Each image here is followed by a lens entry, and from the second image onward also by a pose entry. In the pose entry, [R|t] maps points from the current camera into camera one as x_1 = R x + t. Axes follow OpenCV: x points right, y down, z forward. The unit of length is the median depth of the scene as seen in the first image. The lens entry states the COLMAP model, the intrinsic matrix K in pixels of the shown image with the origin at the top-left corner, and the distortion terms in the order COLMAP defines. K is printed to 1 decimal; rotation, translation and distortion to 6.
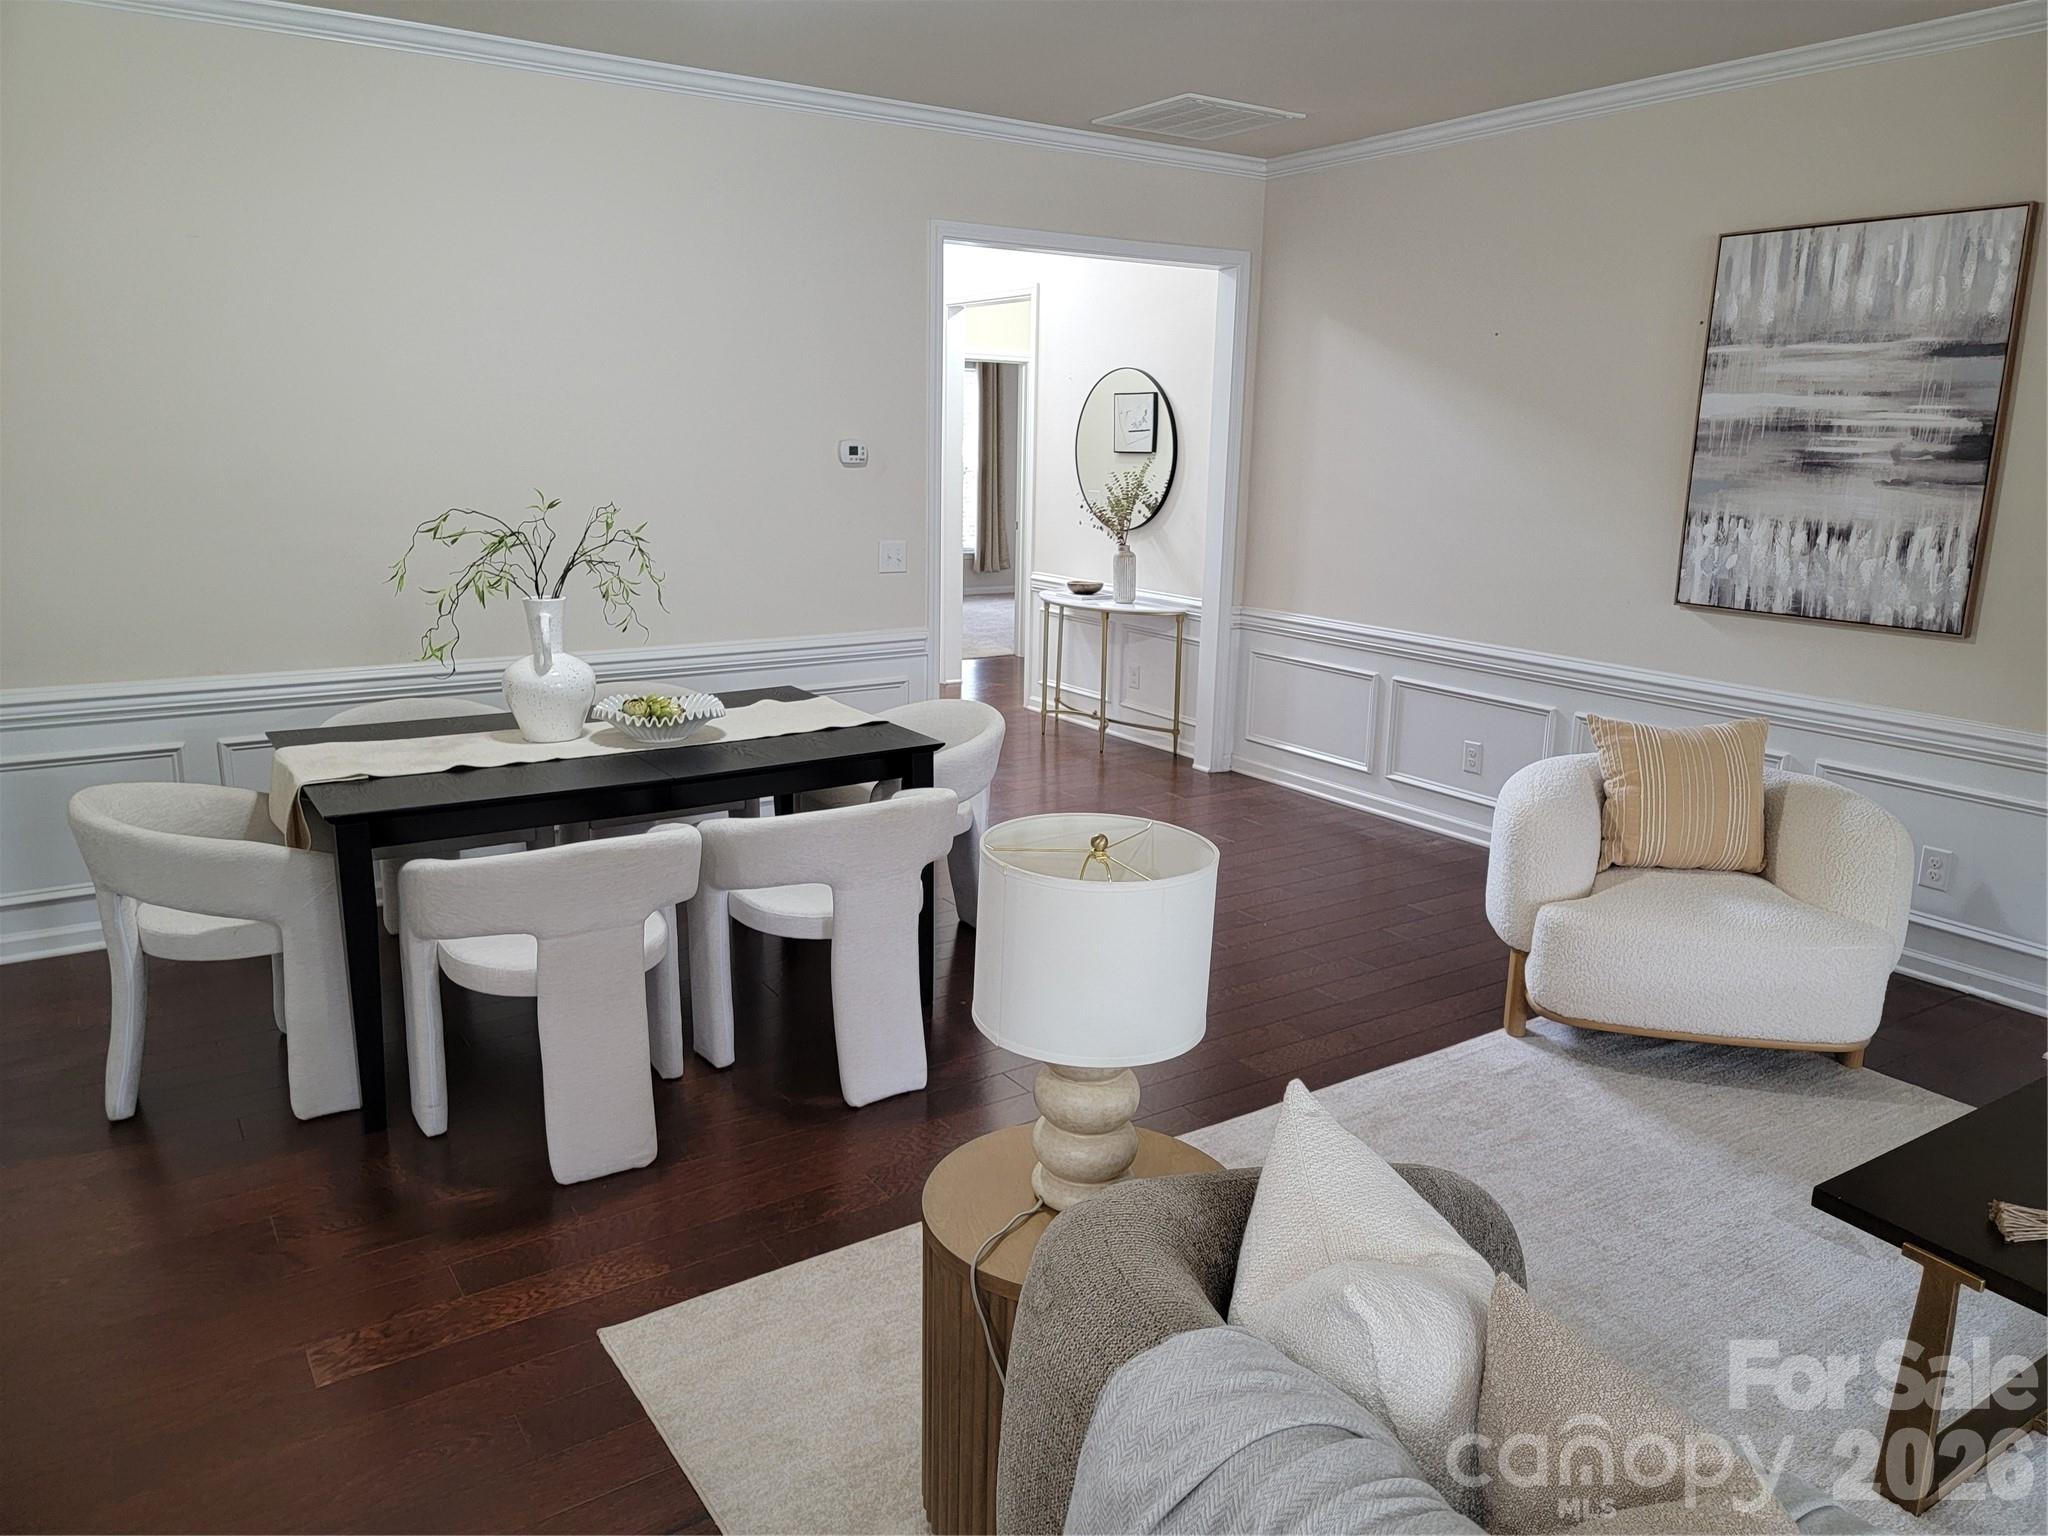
lens RADIAL K [[1420.9, 0, 1027.0], [0, 1420.9, 741.9], [0, 0, 1]] dist [0.069705, -0.053949]
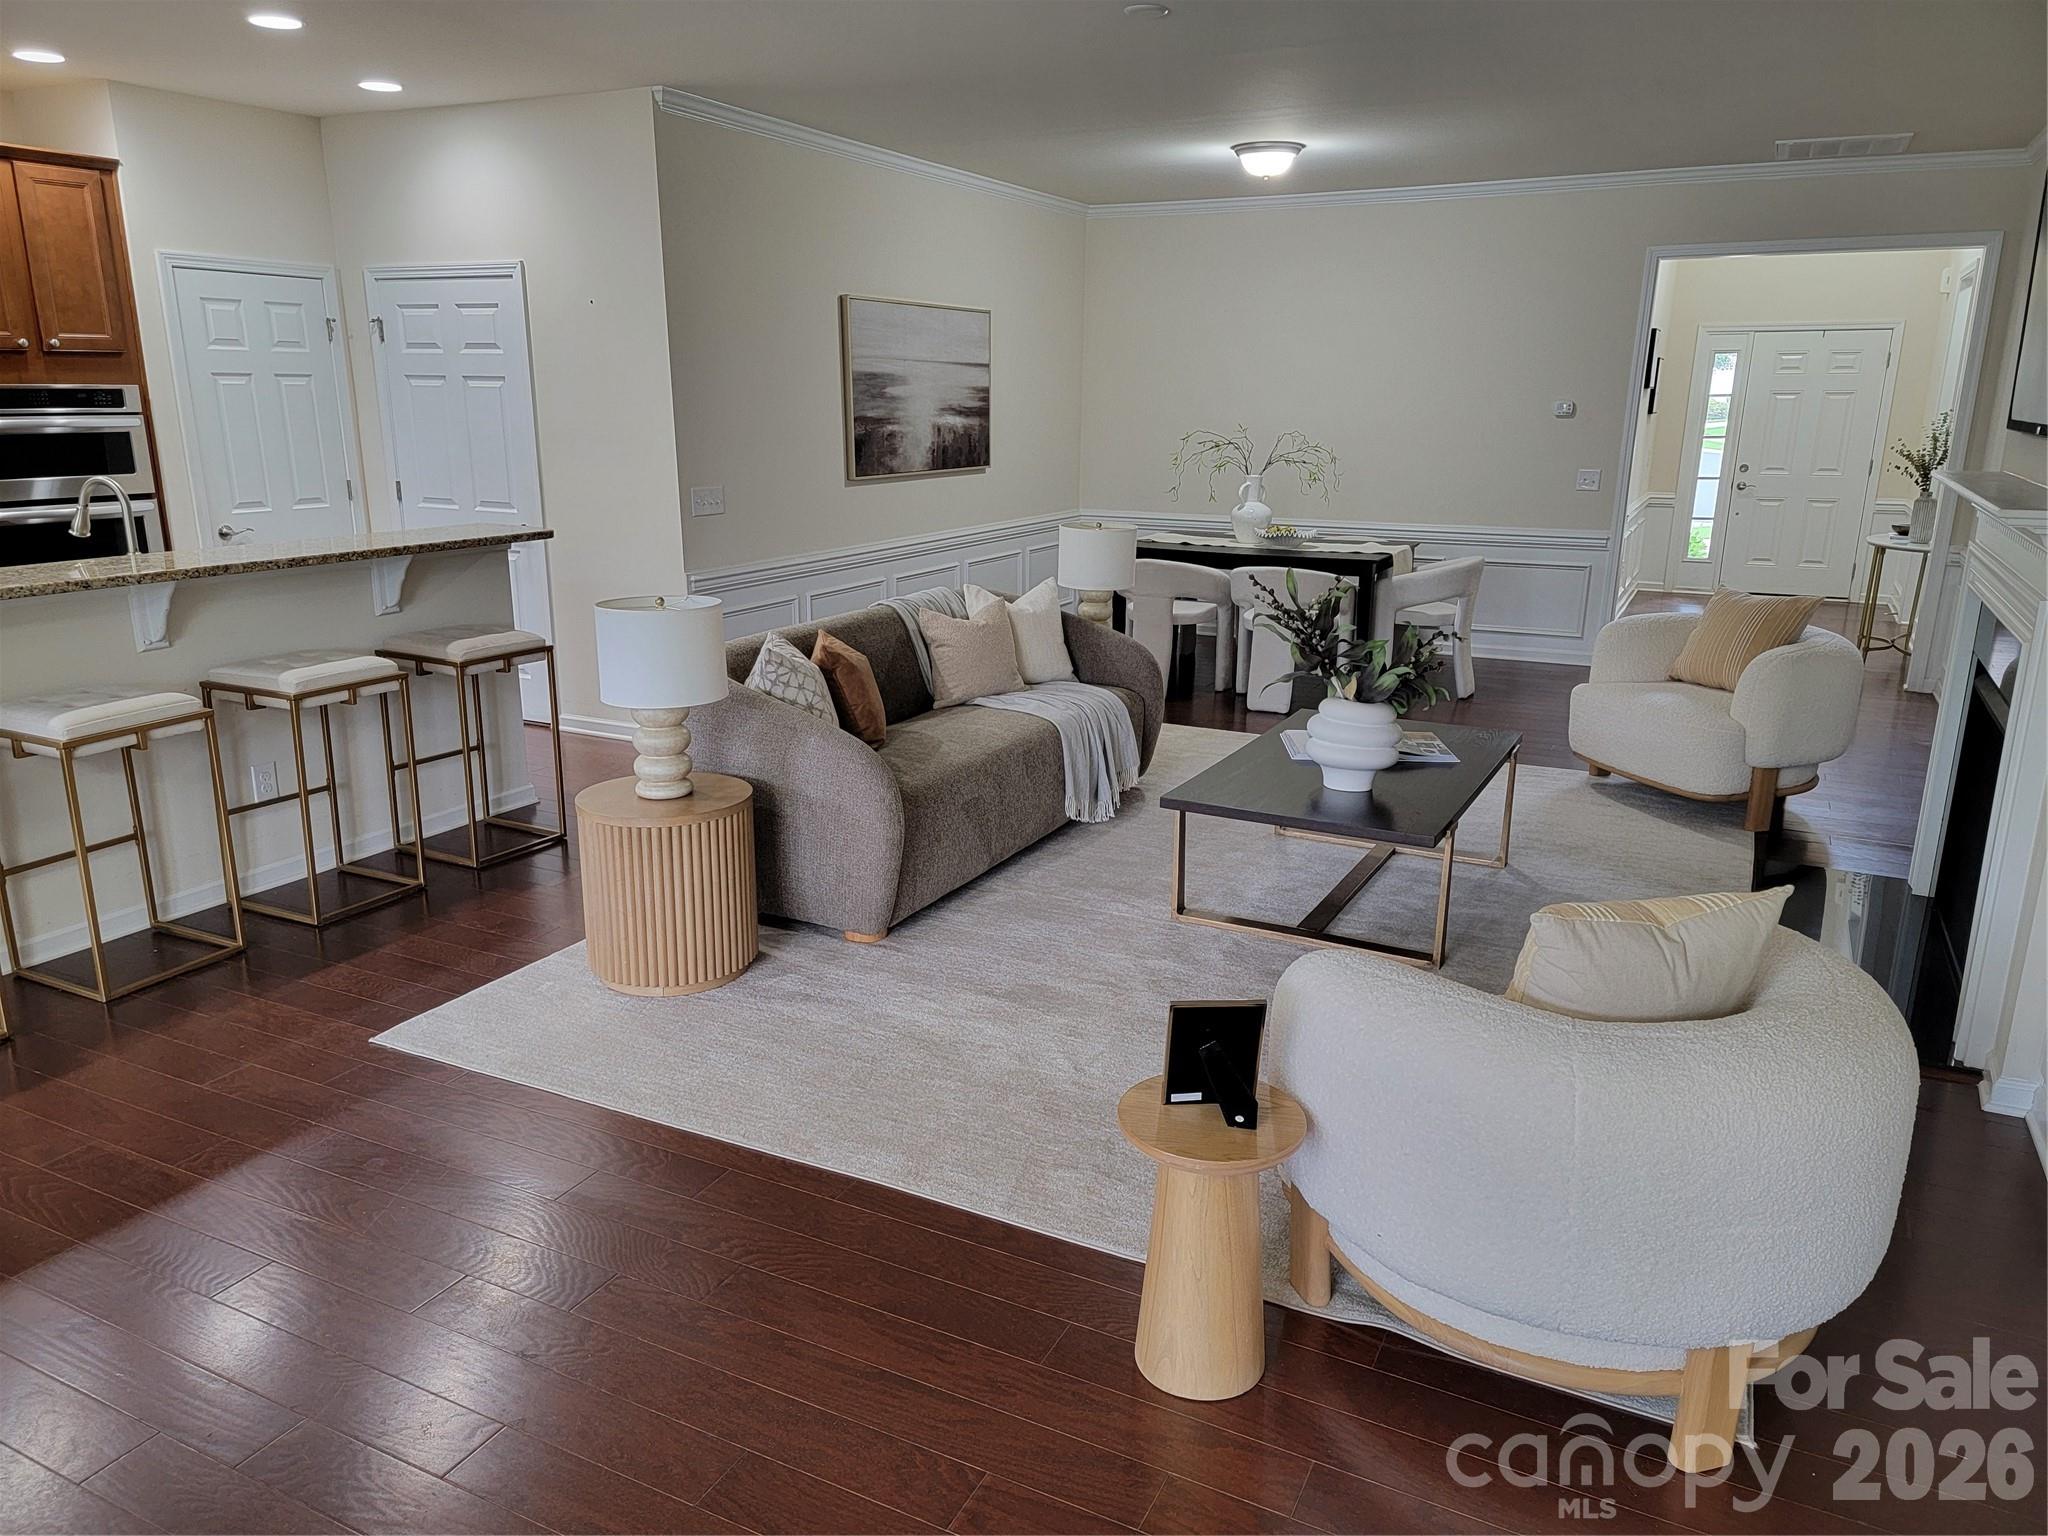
lens RADIAL K [[1415.7, 0, 1015.8], [0, 1415.7, 756.9], [0, 0, 1]] dist [0.073797, -0.056100]
pose [[0.483575, 0.206188, -0.850671, 1.206315], [-0.186803, 0.973780, 0.129836, 0.087420], [0.855137, 0.096123, 0.509413, -0.304112]]
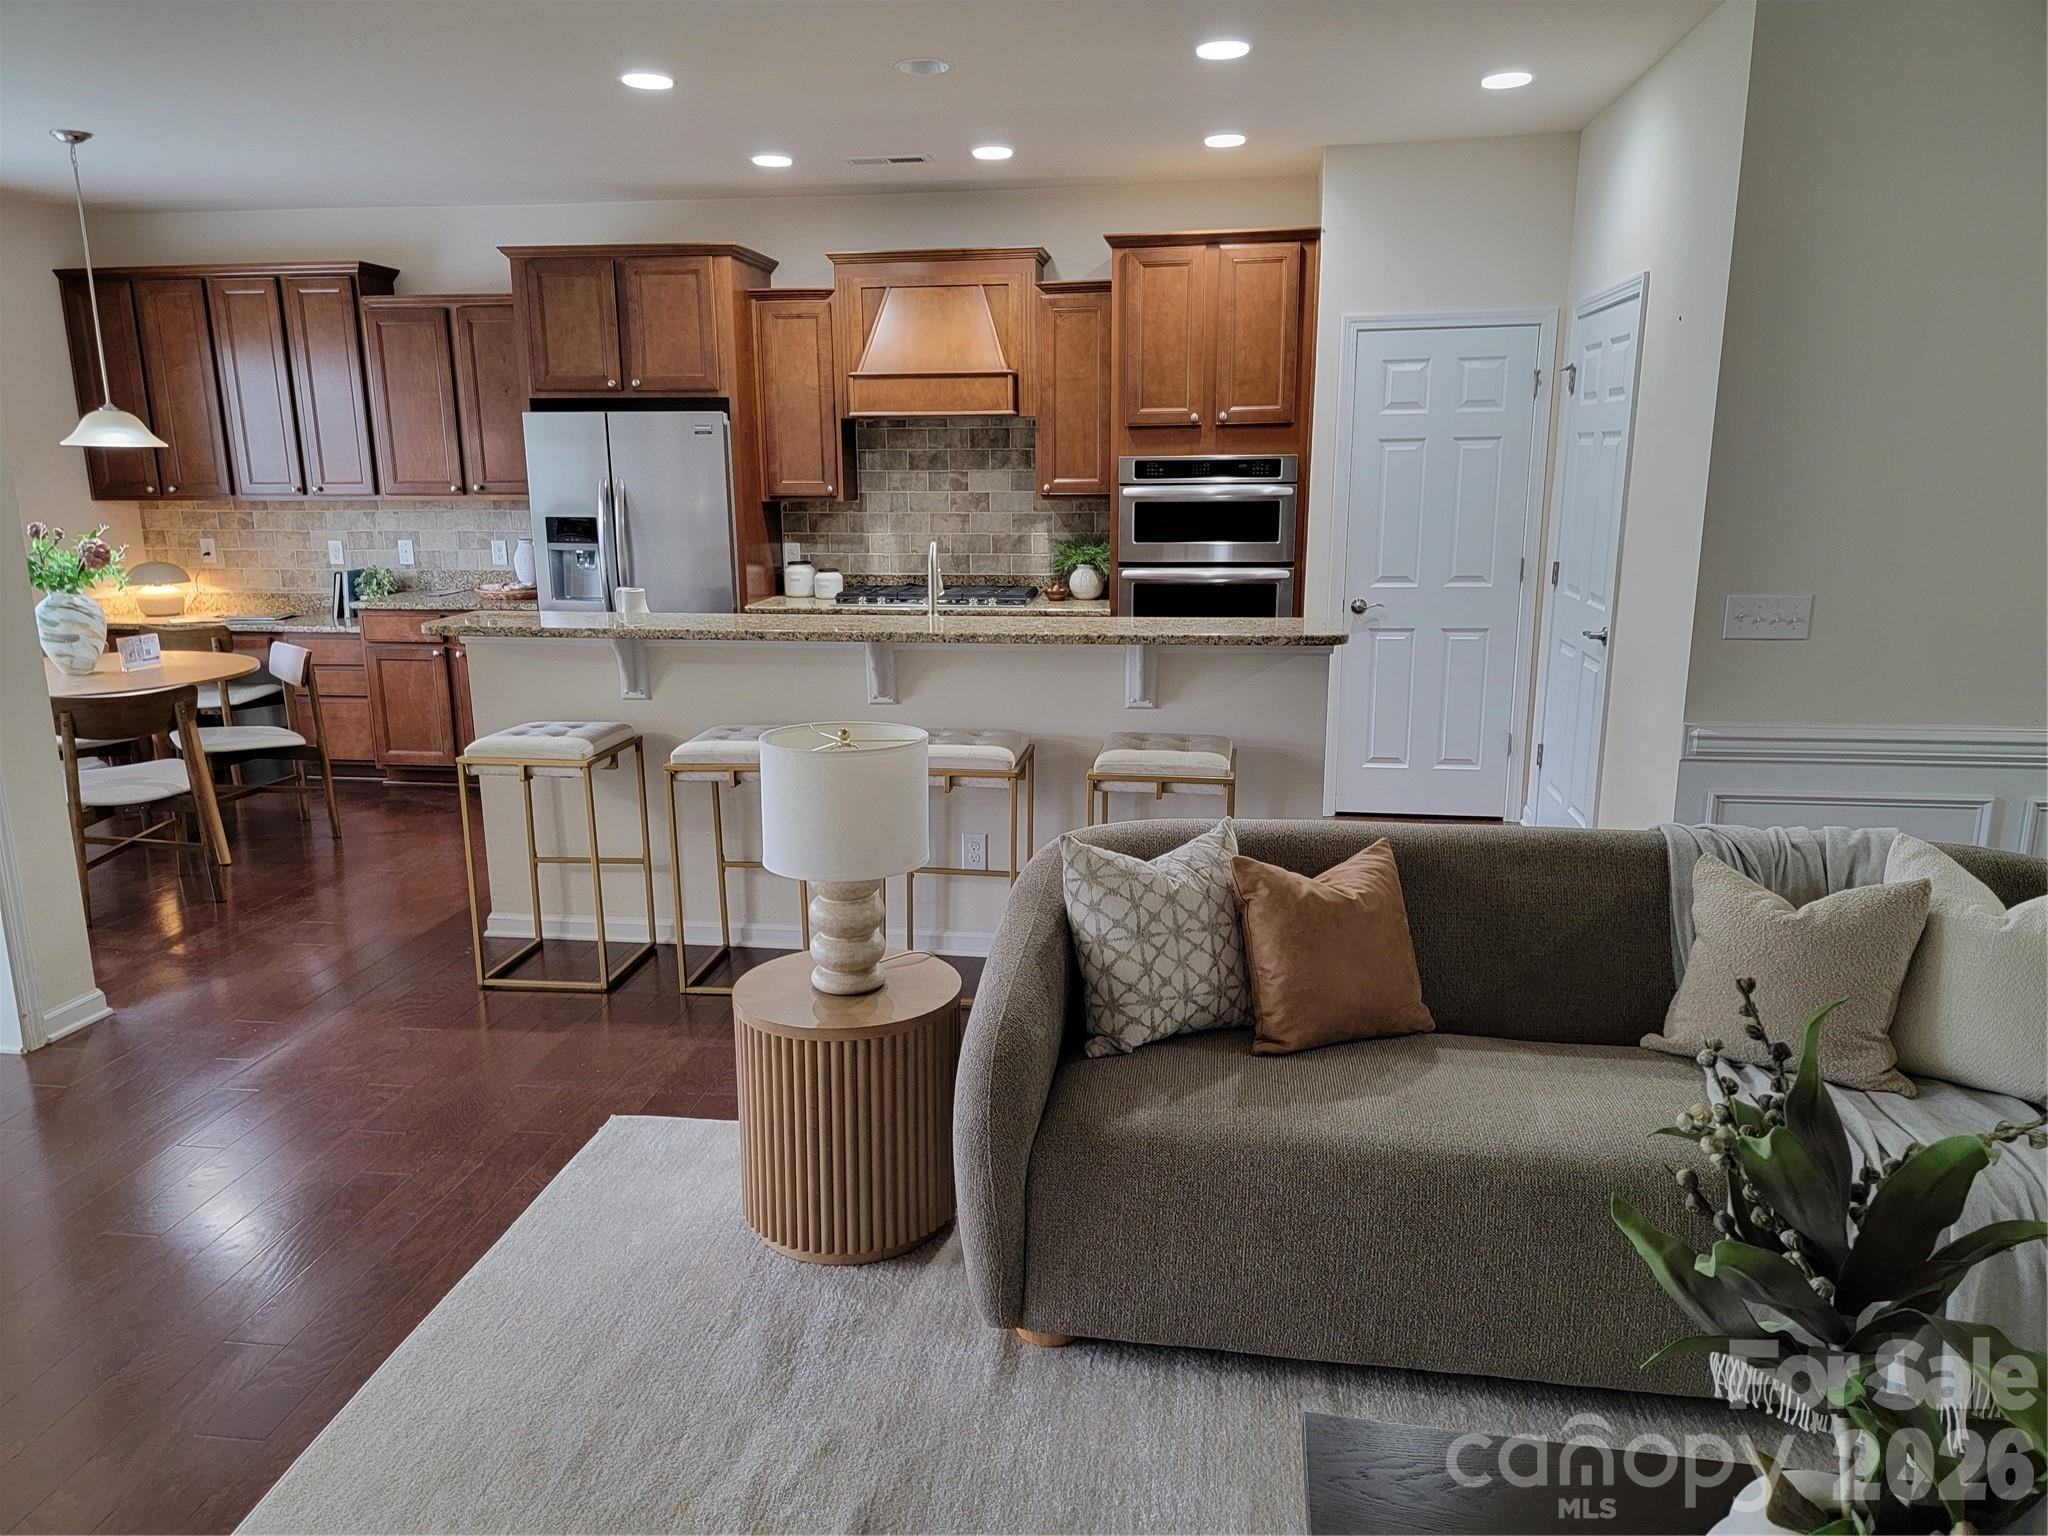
lens RADIAL K [[1399.3, 0, 1004.4], [0, 1399.3, 783.2], [0, 0, 1]] dist [0.082932, -0.073424]
pose [[-0.678285, 0.157367, -0.717750, 0.760913], [-0.158771, 0.922335, 0.352263, -0.064315], [0.717441, 0.352893, -0.600621, 0.376083]]
